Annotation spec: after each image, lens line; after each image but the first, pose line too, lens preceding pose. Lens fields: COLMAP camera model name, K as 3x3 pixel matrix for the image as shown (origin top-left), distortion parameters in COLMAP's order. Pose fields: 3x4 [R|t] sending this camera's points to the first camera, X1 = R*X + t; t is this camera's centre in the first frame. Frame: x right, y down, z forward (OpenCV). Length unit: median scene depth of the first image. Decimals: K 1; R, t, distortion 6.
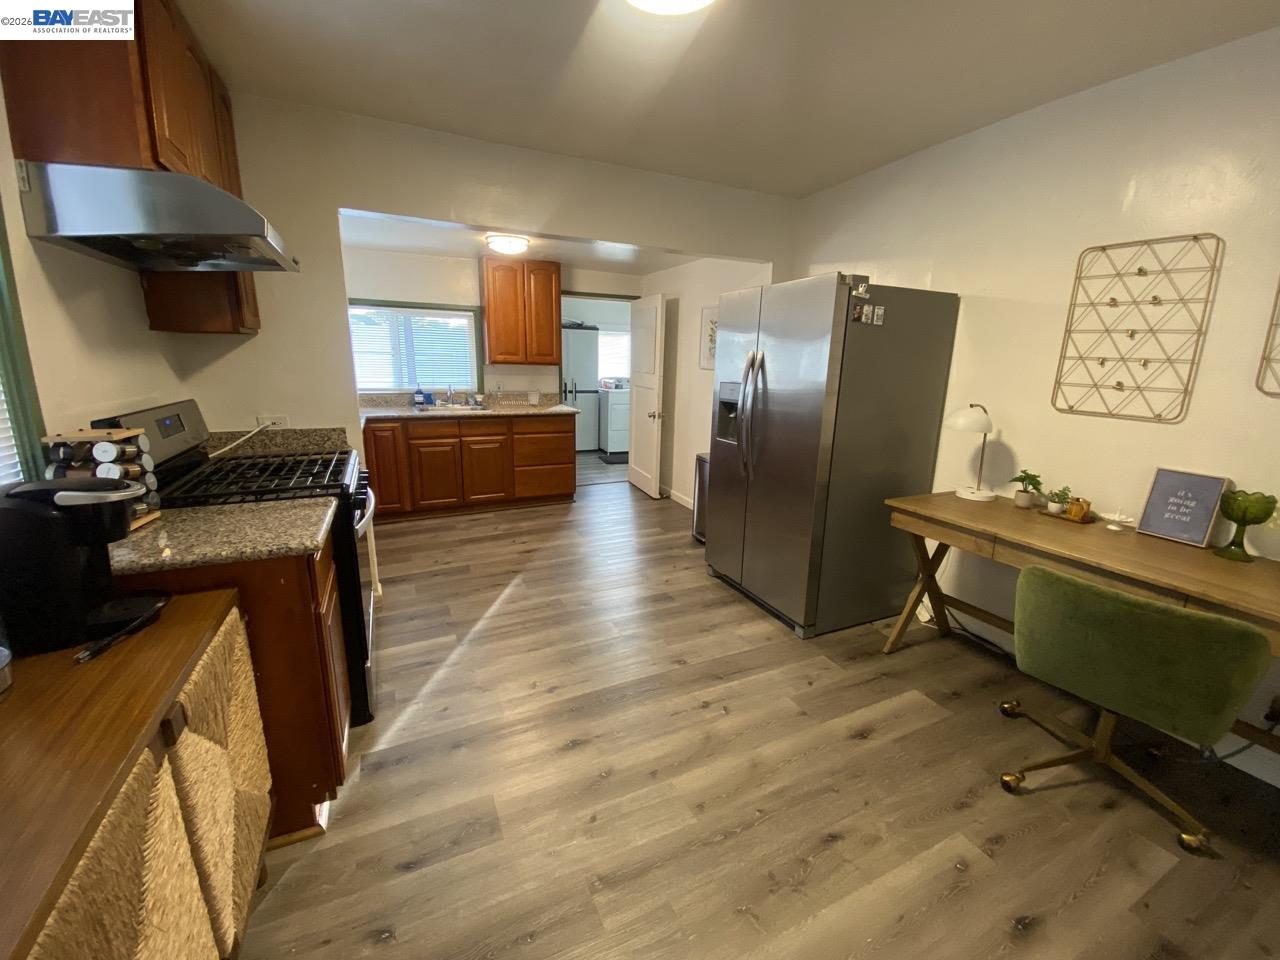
lens RADIAL K [[514.7, 0, 637.7], [0, 514.7, 477.3], [0, 0, 1]] dist [0.034158, -0.026555]
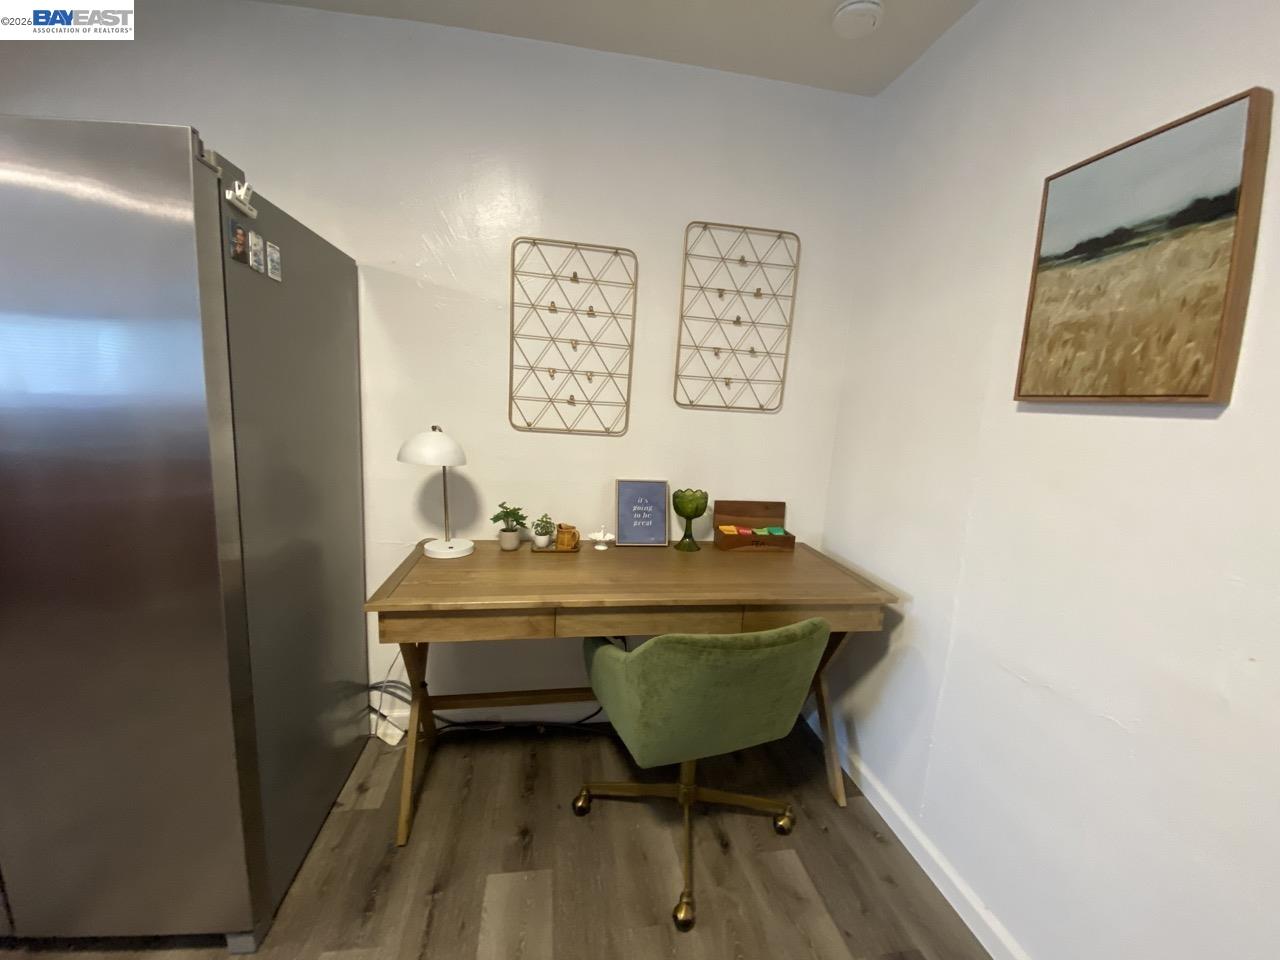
lens RADIAL K [[514.7, 0, 637.7], [0, 514.7, 477.3], [0, 0, 1]] dist [0.034158, -0.026555]
pose [[0.273896, -0.147375, 0.950401, 0.055710], [0.168499, 0.980259, 0.103446, -0.113550], [-0.946884, 0.131809, 0.293321, 0.626628]]
